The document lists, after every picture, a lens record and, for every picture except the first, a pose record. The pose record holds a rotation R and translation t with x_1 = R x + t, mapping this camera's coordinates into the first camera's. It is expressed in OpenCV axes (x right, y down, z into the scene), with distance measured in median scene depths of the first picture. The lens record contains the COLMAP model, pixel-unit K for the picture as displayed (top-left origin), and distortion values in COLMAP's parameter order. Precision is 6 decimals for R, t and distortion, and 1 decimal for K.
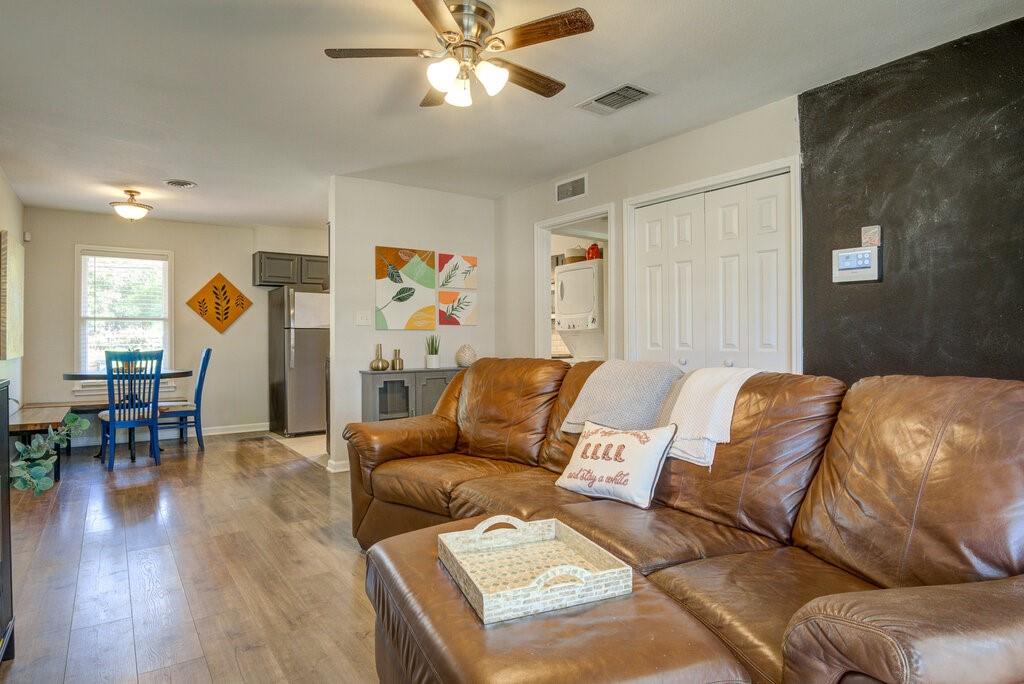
lens RADIAL K [[556.4, 0, 512.0], [0, 556.4, 342.0], [0, 0, 1]] dist [-0.040522, 0.000021]
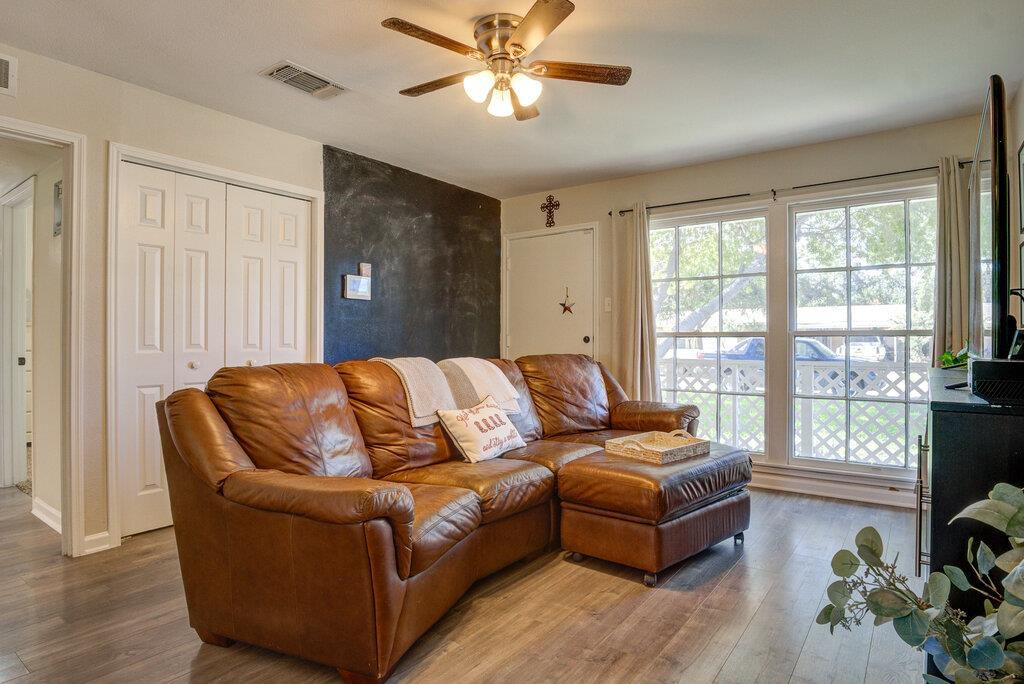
lens RADIAL K [[556.4, 0, 512.0], [0, 556.4, 342.0], [0, 0, 1]] dist [-0.040522, 0.000021]
pose [[-0.287468, -0.002889, 0.957786, -0.902463], [0.005529, 0.999974, 0.004675, -0.003344], [-0.957774, 0.006640, -0.287445, 1.057975]]
